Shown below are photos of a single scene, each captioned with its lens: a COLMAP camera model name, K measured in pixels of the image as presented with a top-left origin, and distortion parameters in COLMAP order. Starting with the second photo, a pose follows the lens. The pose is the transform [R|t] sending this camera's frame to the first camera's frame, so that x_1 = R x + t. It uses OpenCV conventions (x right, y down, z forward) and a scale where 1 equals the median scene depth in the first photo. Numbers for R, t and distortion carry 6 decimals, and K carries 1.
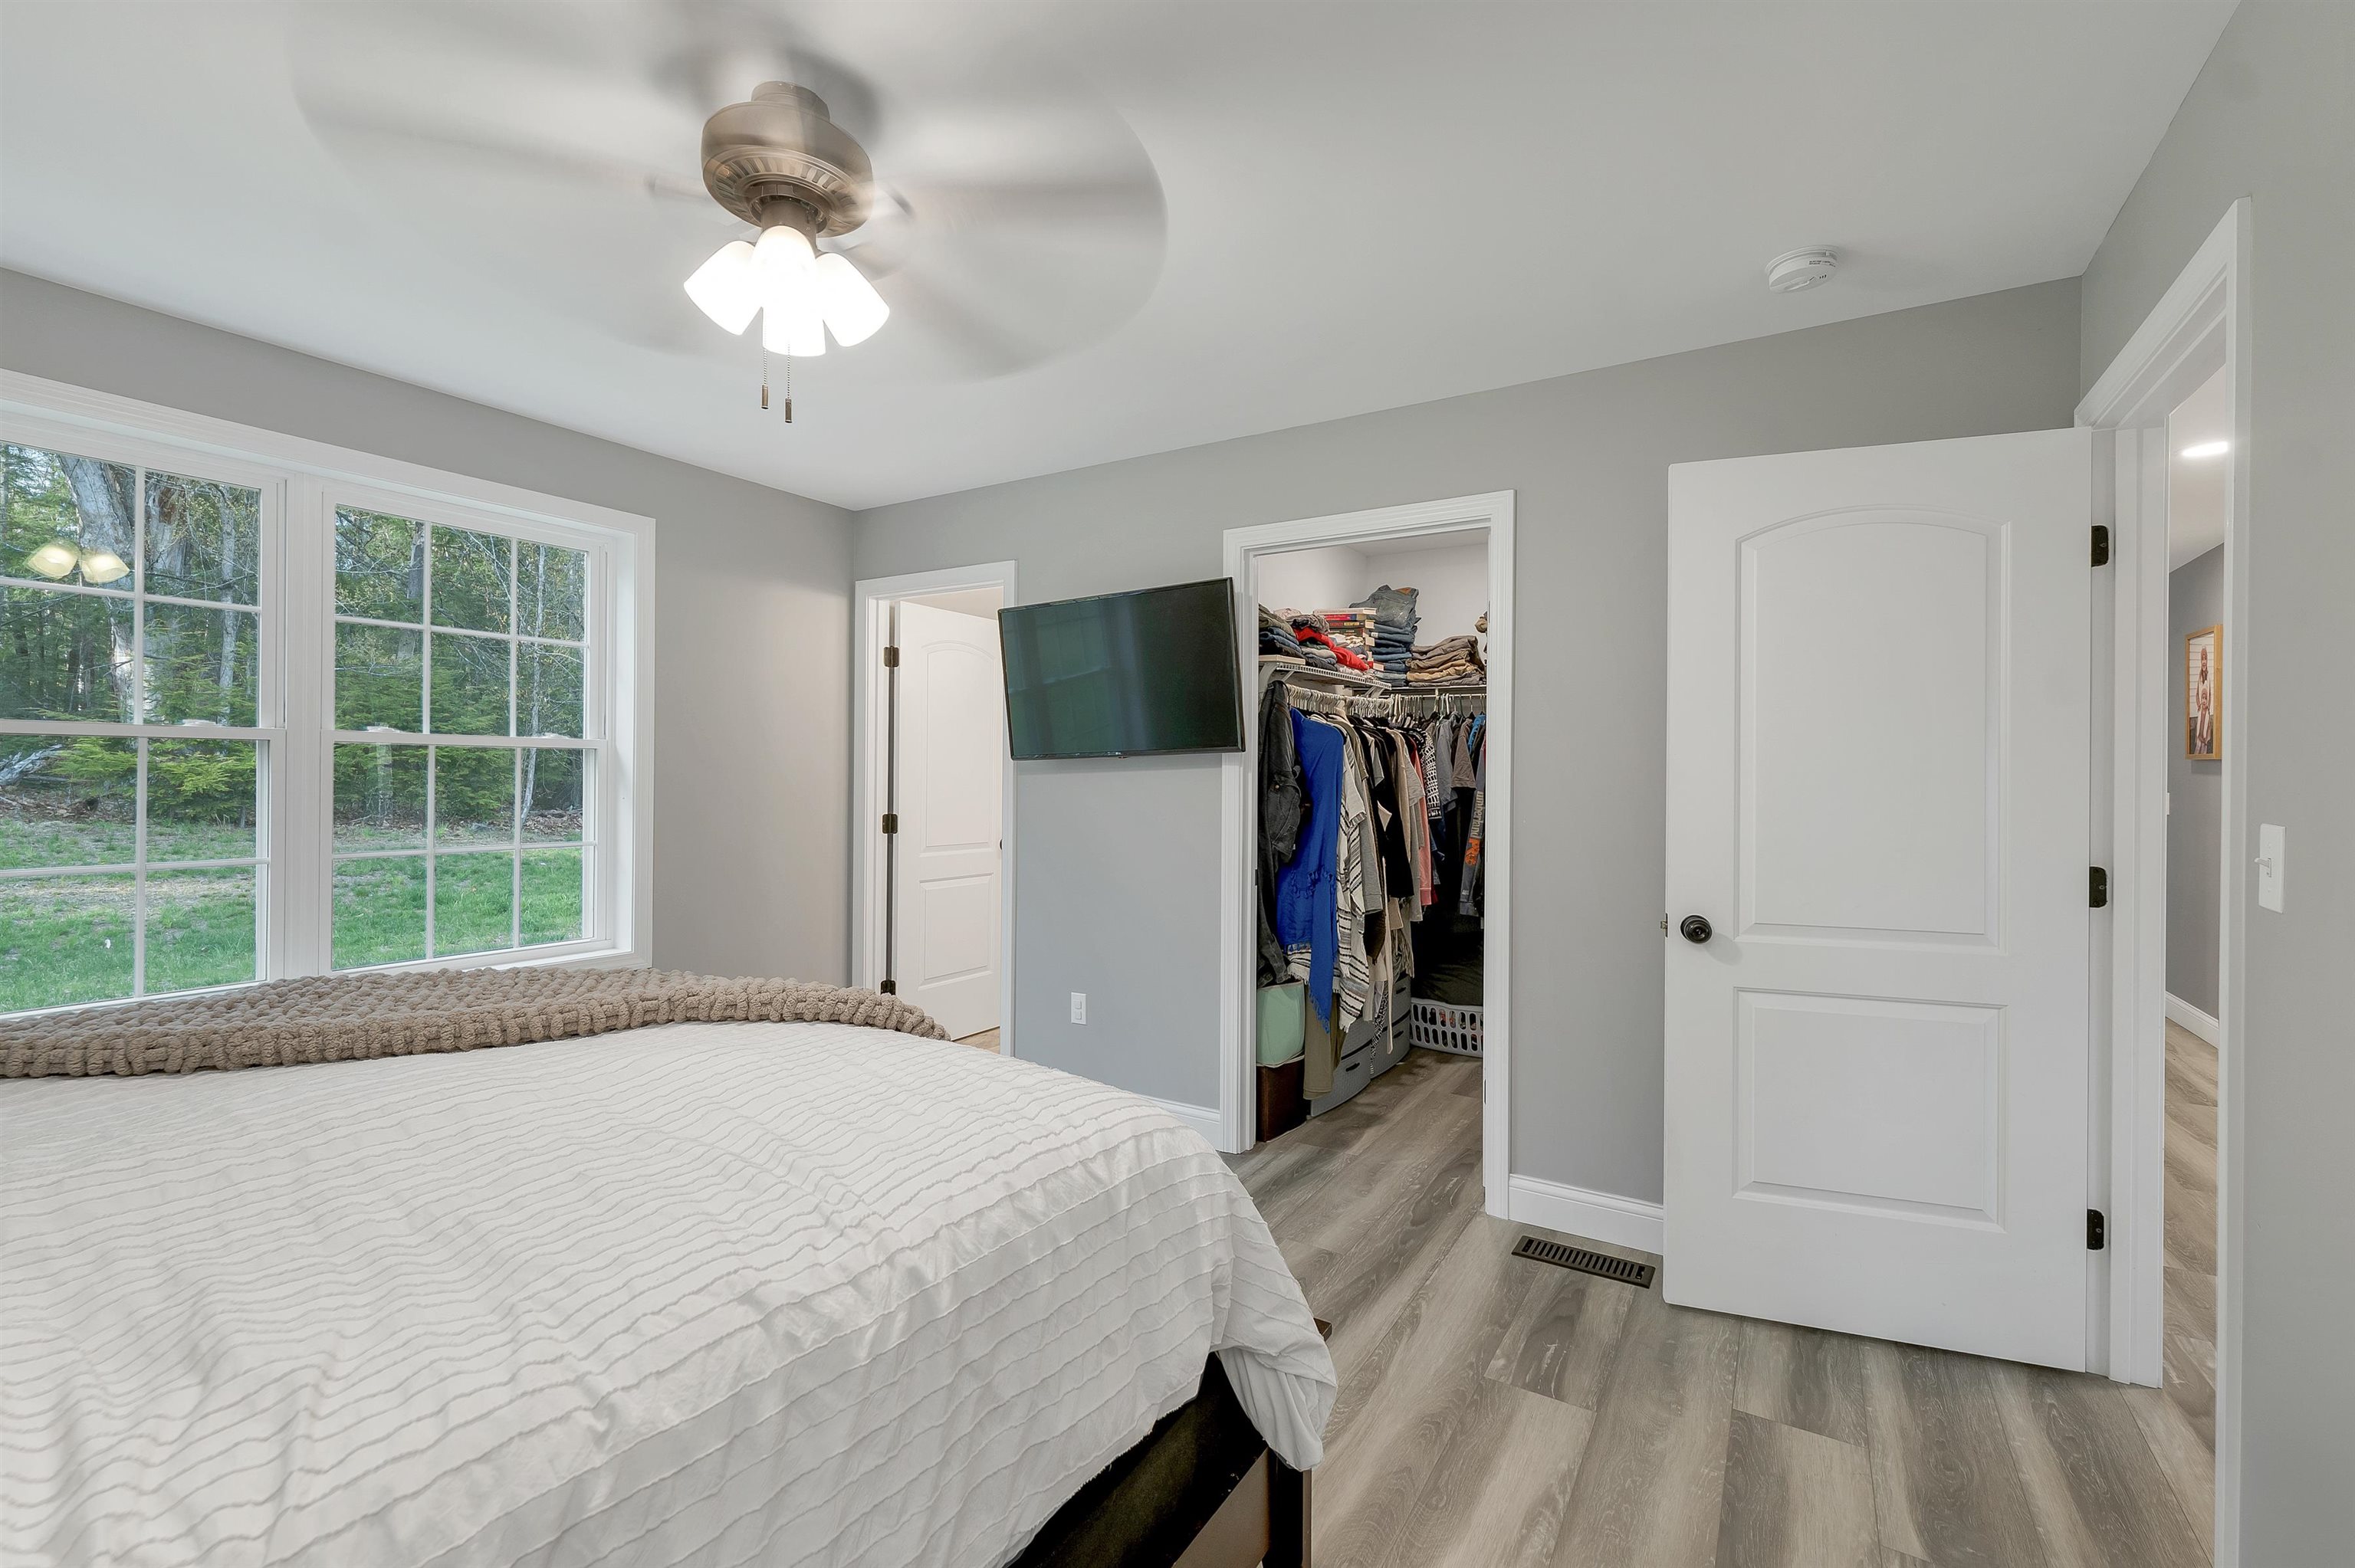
lens RADIAL K [[1018.8, 0, 1157.5], [0, 1018.8, 783.8], [0, 0, 1]] dist [0.073346, -0.000050]
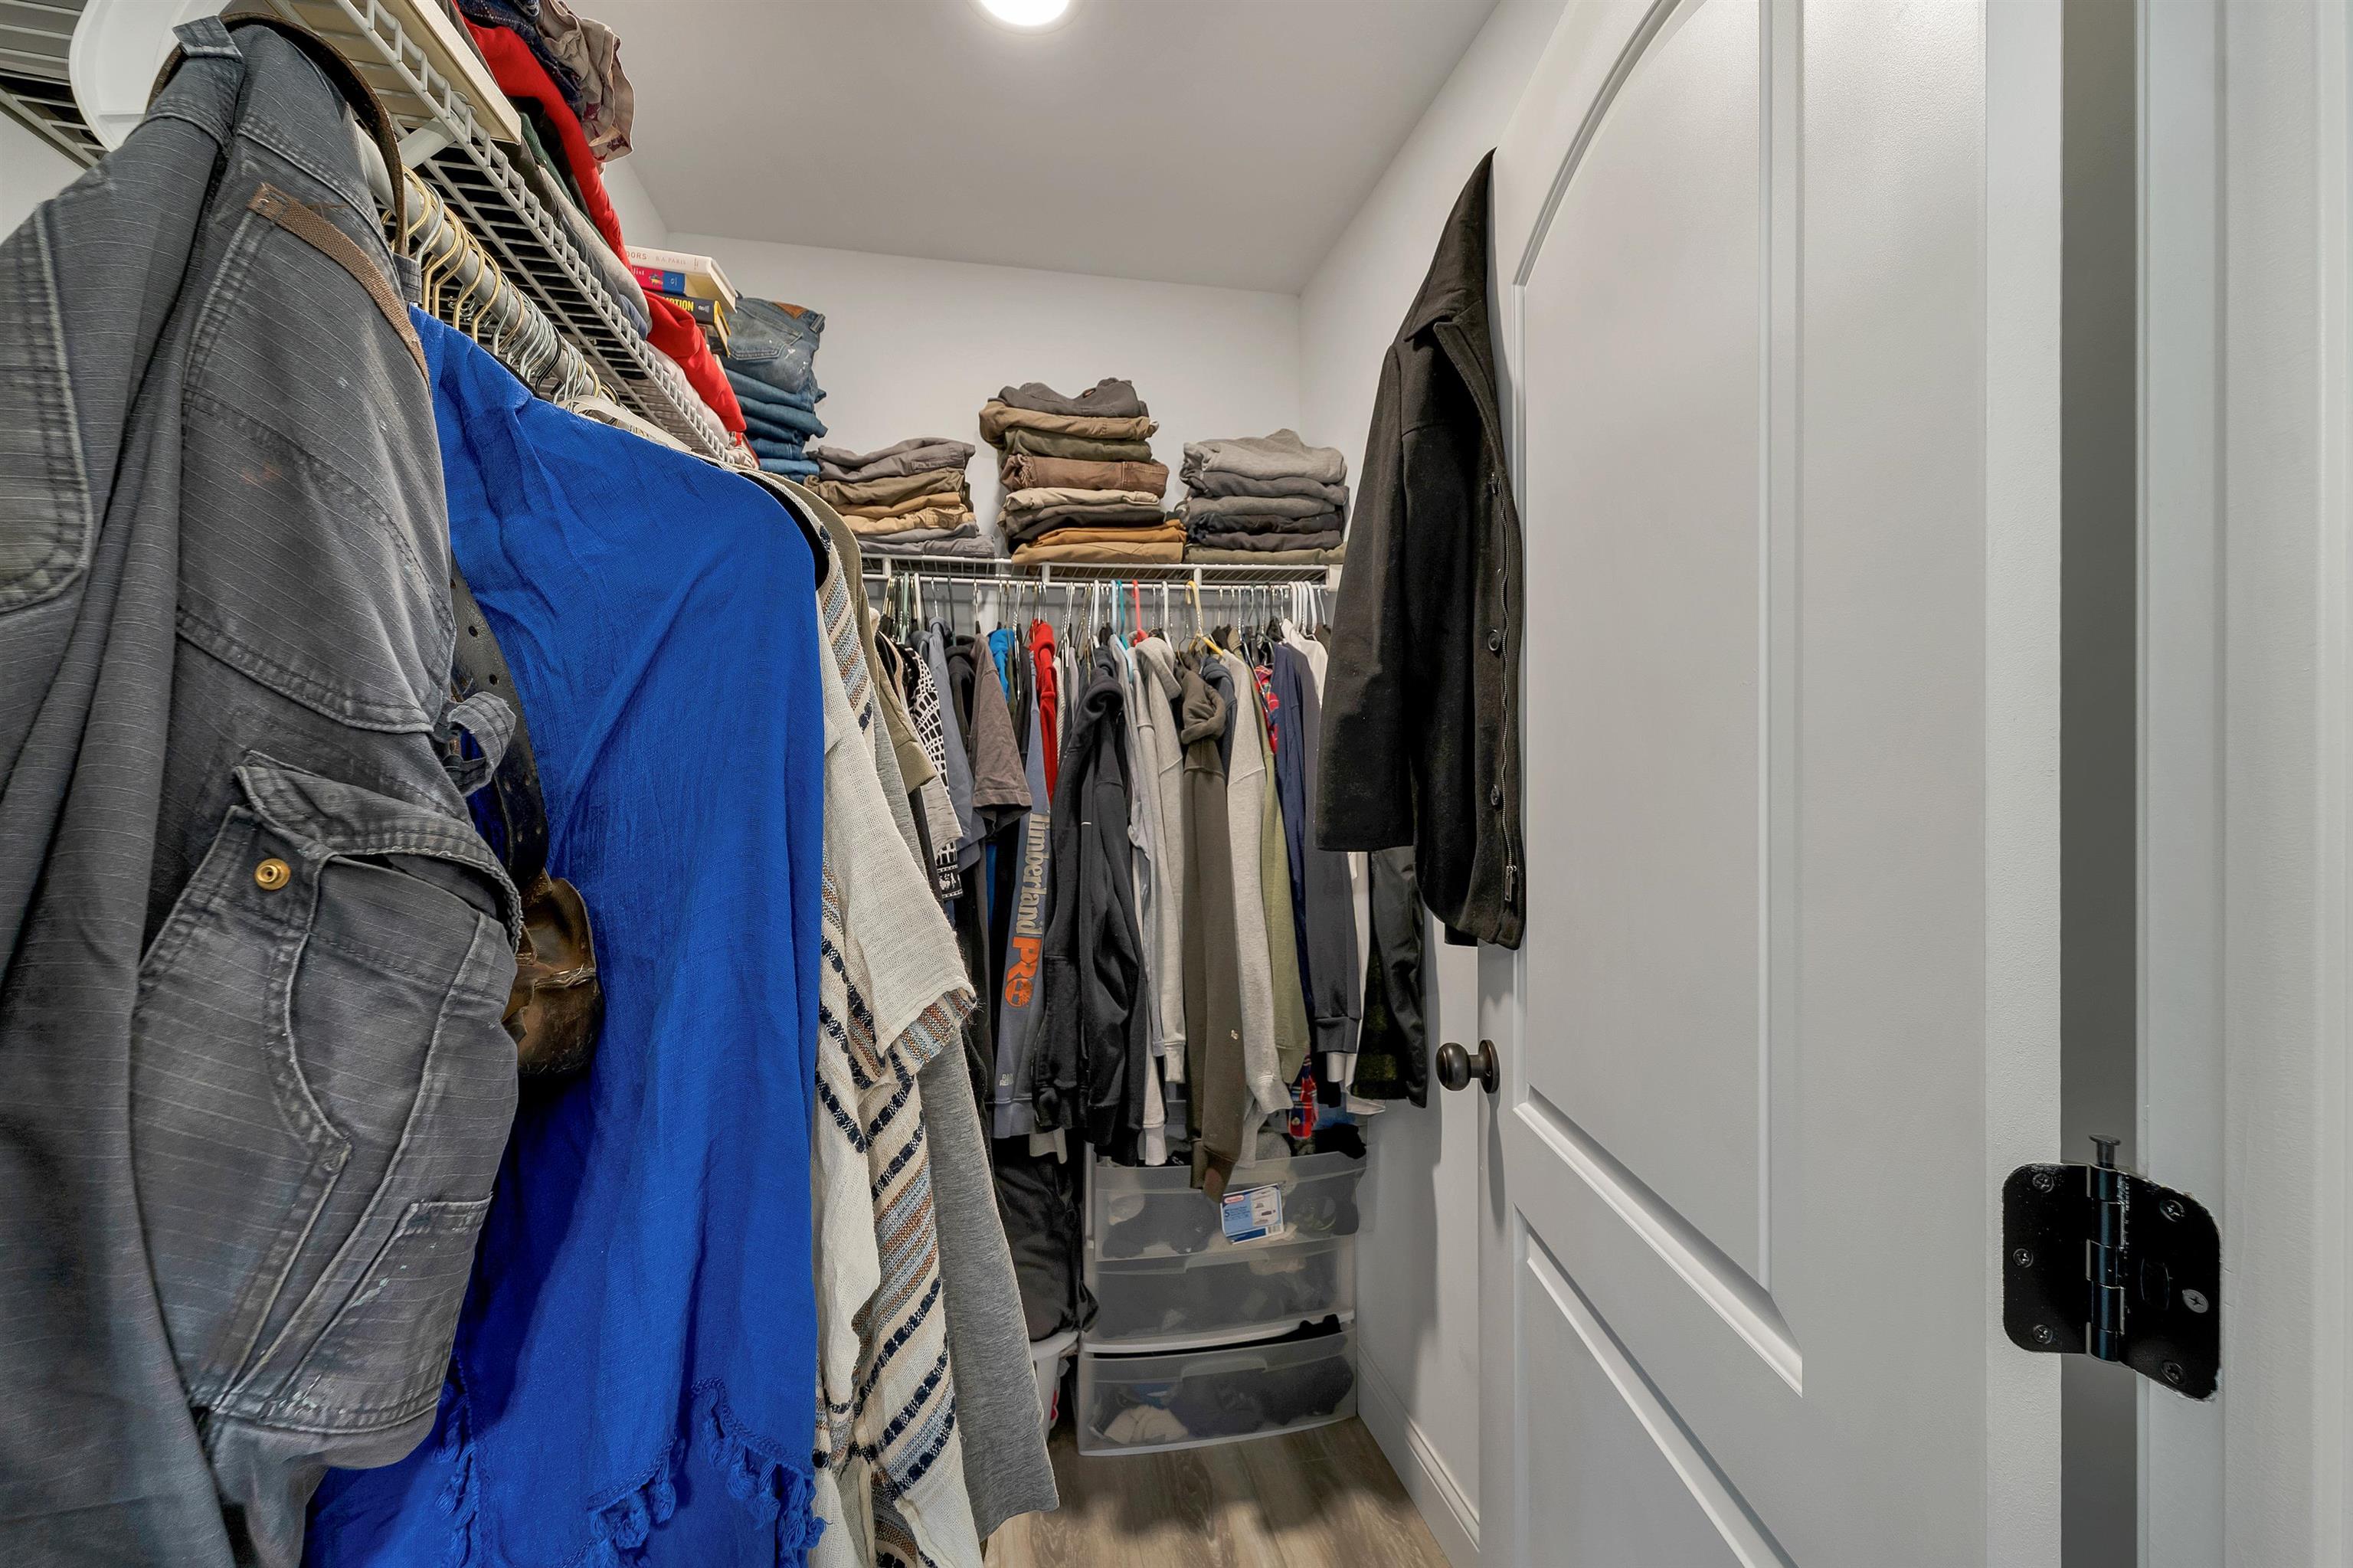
lens RADIAL K [[994.0, 0, 1162.8], [0, 994.0, 791.9], [0, 0, 1]] dist [0.000736, -0.000334]
pose [[0.735781, -0.014298, 0.677069, 0.172821], [0.012455, 0.999894, 0.007581, -0.007182], [-0.677105, 0.002855, 0.735881, 1.273440]]
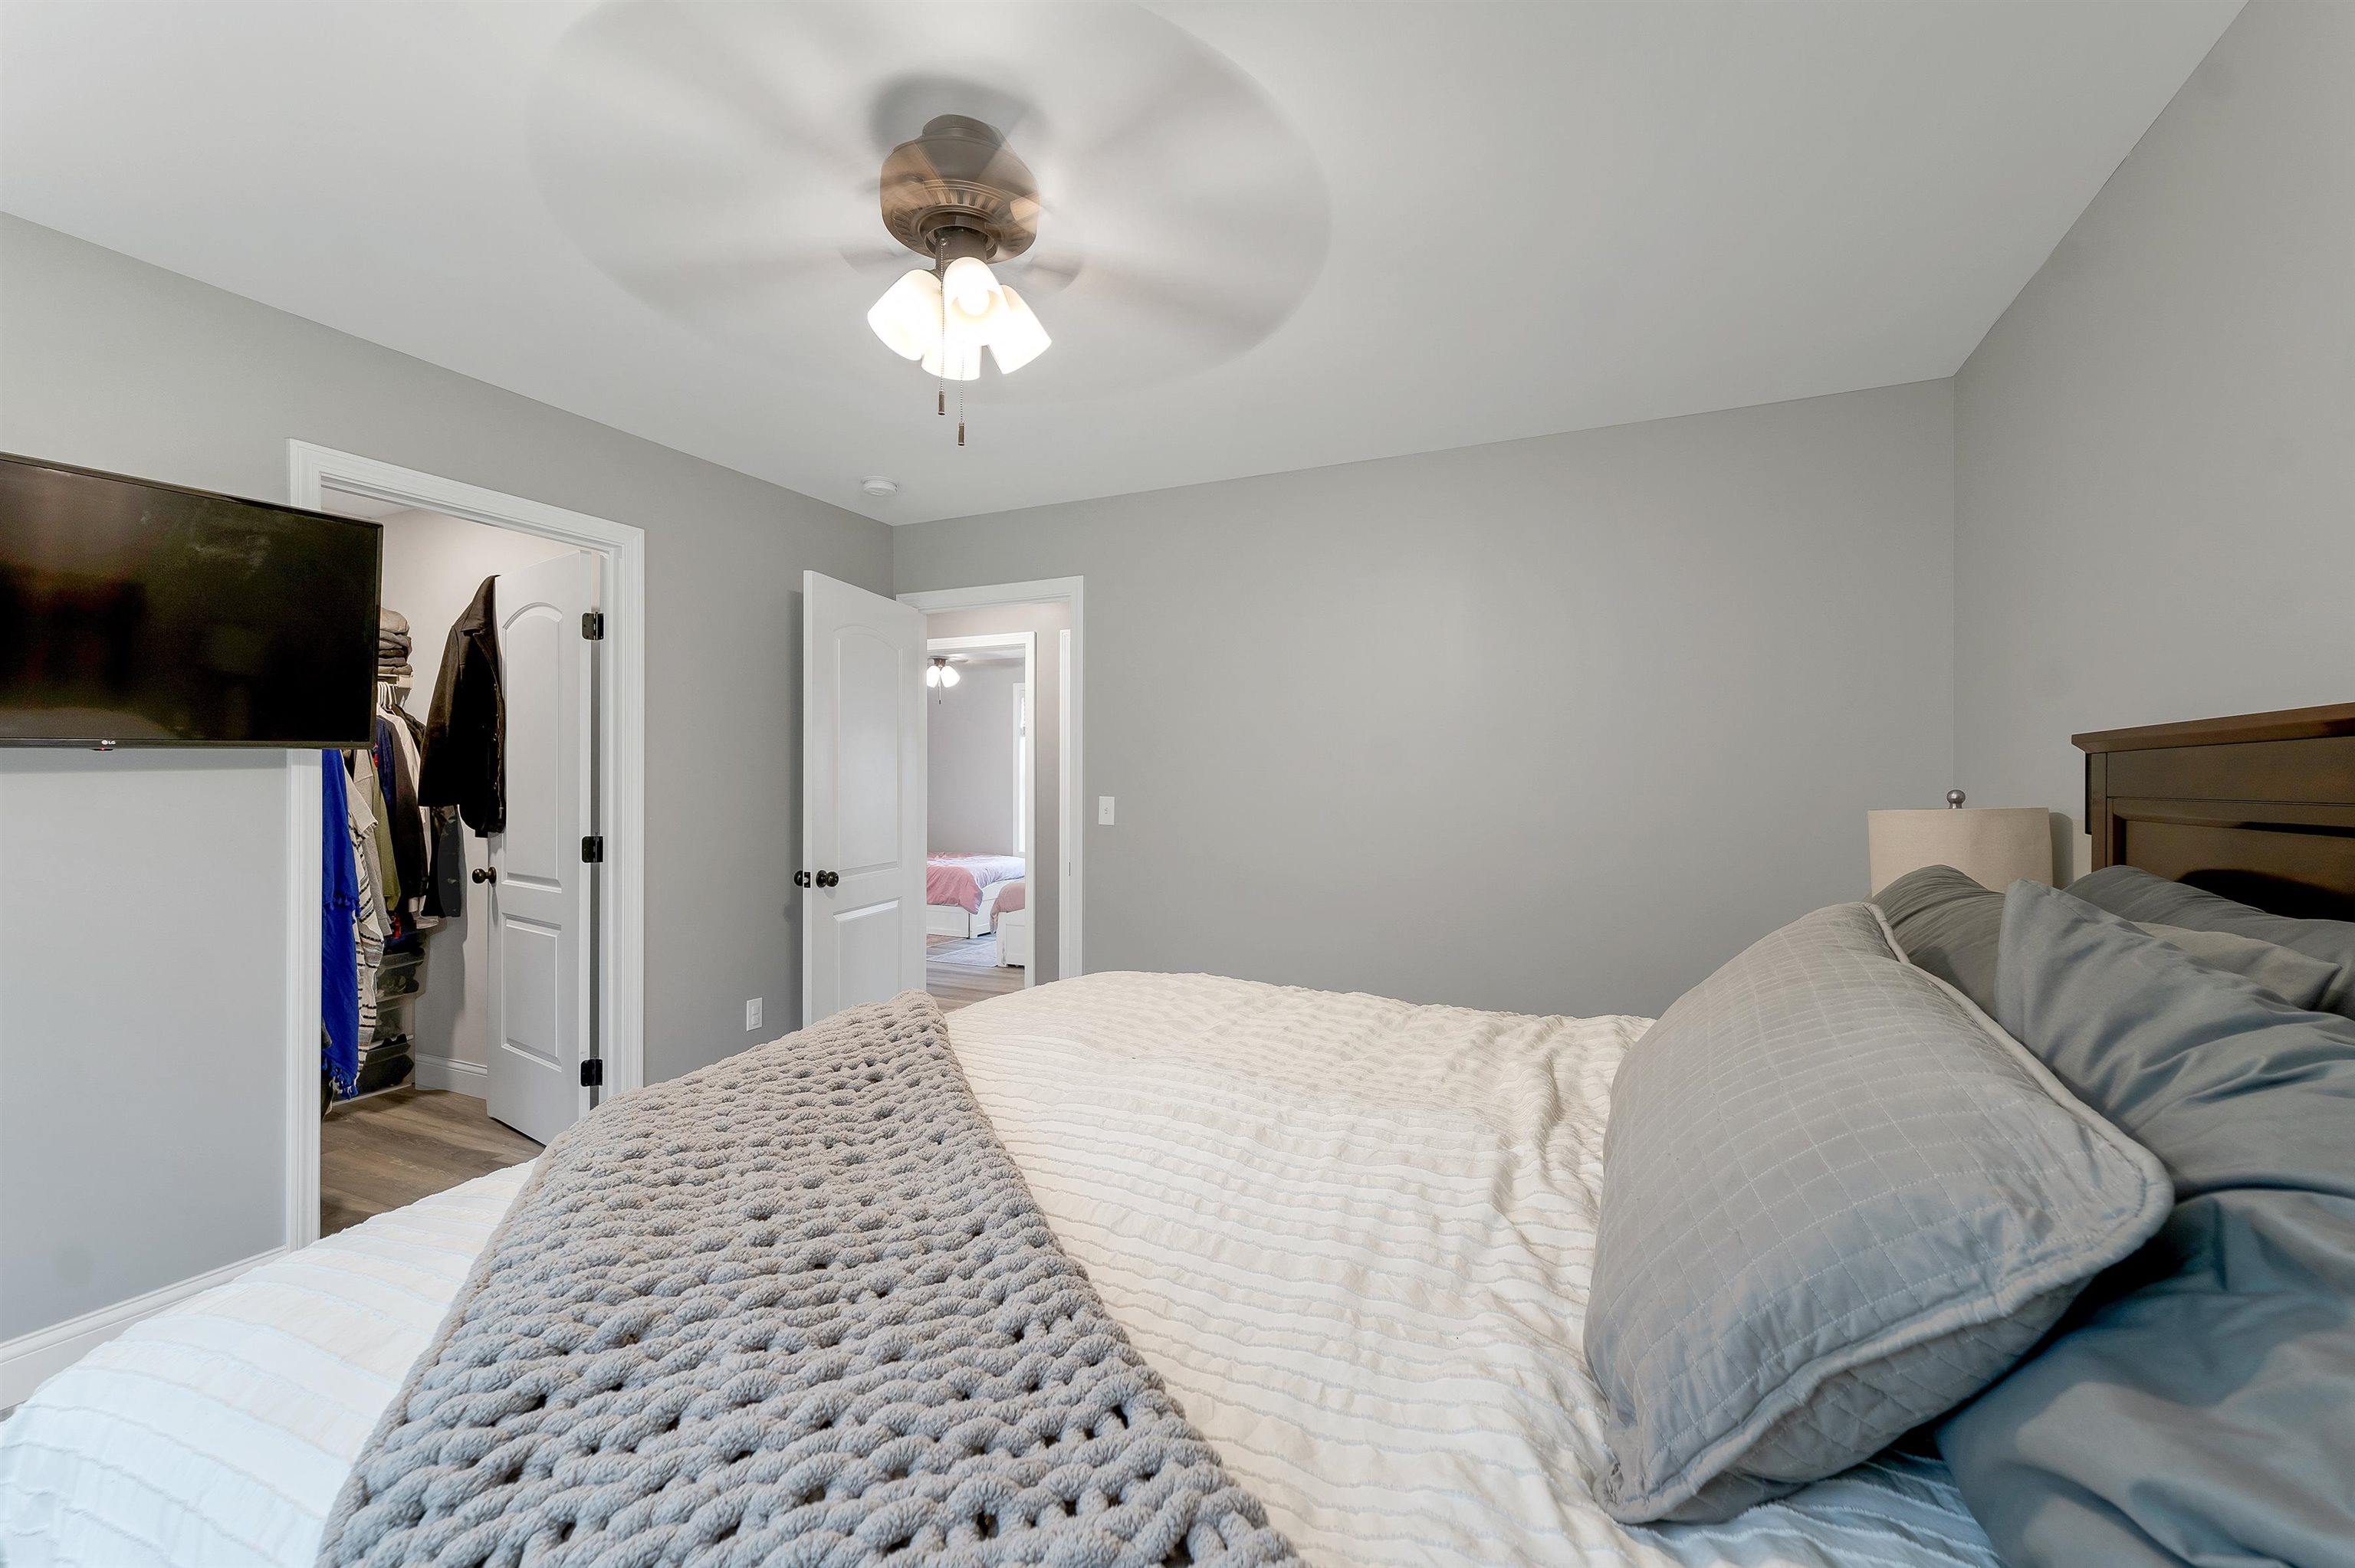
lens RADIAL K [[985.6, 0, 1178.6], [0, 985.6, 775.4], [0, 0, 1]] dist [0.000619, -0.000111]
pose [[-0.112244, -0.001190, 0.993680, -0.991219], [0.006615, 0.999976, 0.001945, -0.011955], [-0.993659, 0.006791, -0.112234, 0.652953]]
